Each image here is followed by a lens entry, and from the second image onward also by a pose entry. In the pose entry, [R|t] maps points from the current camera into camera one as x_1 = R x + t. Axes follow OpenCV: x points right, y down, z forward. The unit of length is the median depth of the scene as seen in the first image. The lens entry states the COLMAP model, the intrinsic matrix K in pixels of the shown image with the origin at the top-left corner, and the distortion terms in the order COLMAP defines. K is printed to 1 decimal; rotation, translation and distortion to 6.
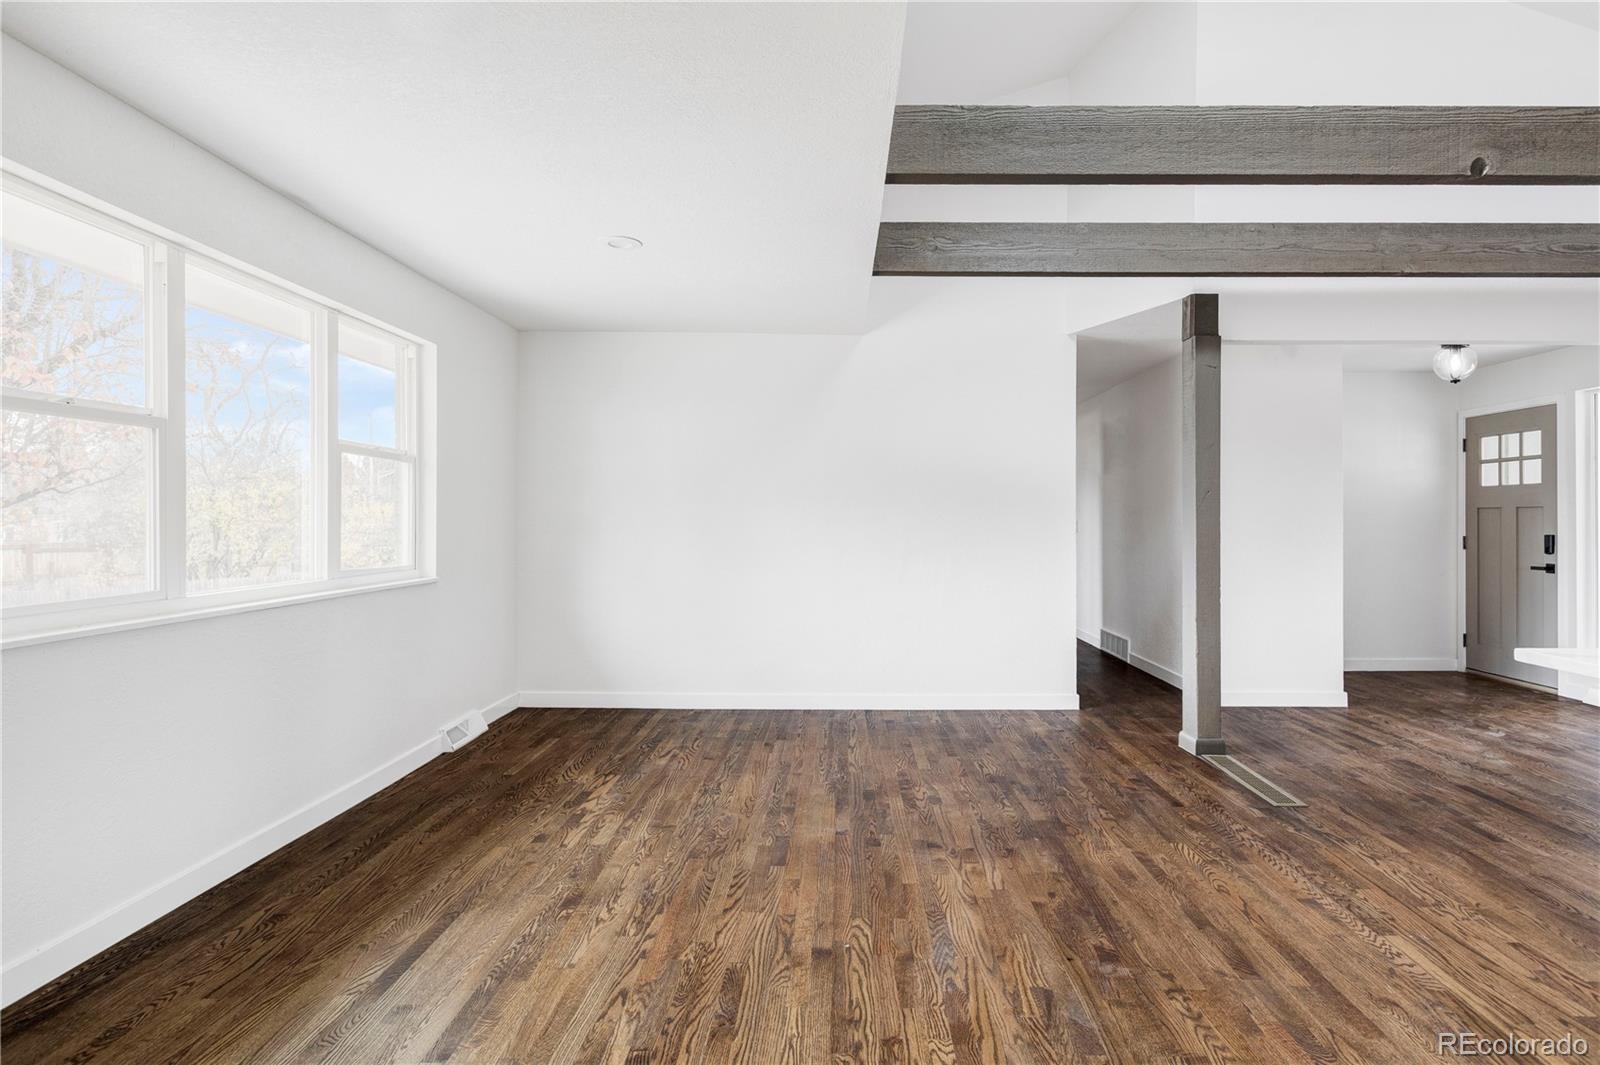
lens RADIAL K [[897.3, 0, 798.4], [0, 897.3, 527.6], [0, 0, 1]] dist [-0.006980, -0.000205]
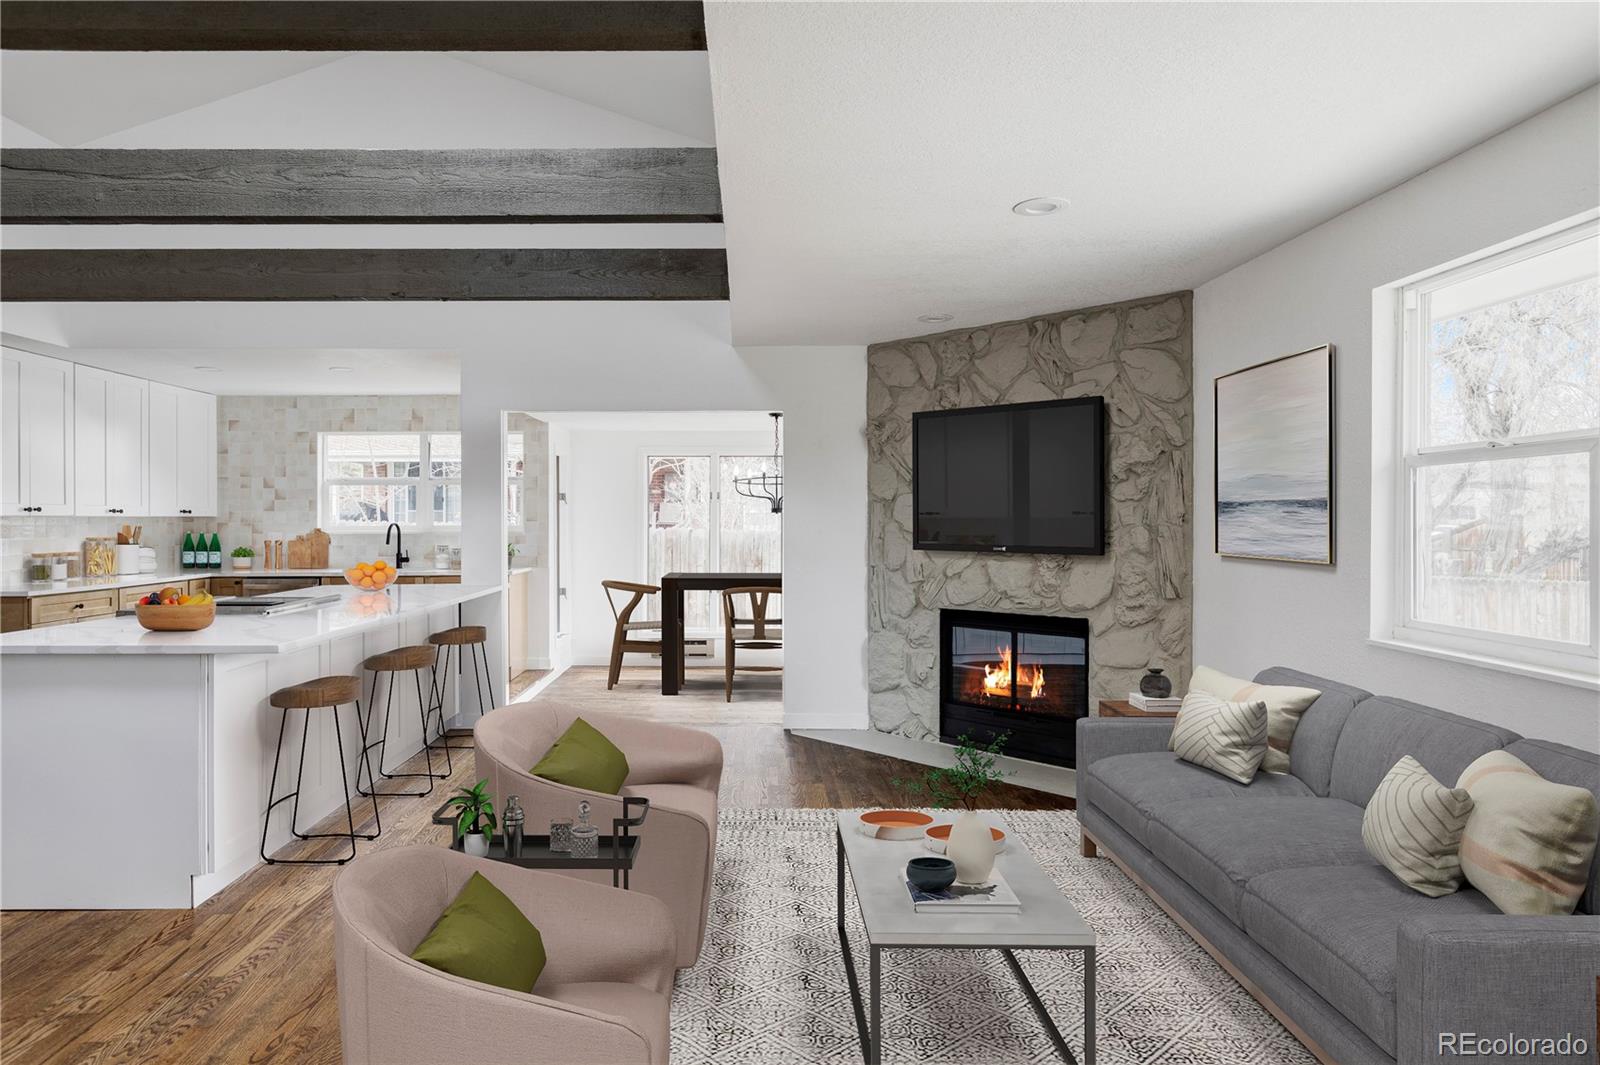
lens RADIAL K [[897.3, 0, 791.6], [0, 897.3, 522.9], [0, 0, 1]] dist [-0.006980, -0.000205]
pose [[-0.995036, 0.001307, -0.099509, 0.133394], [0.000402, 0.999958, 0.009116, -0.051569], [0.099516, 0.009031, -0.994995, 2.090926]]
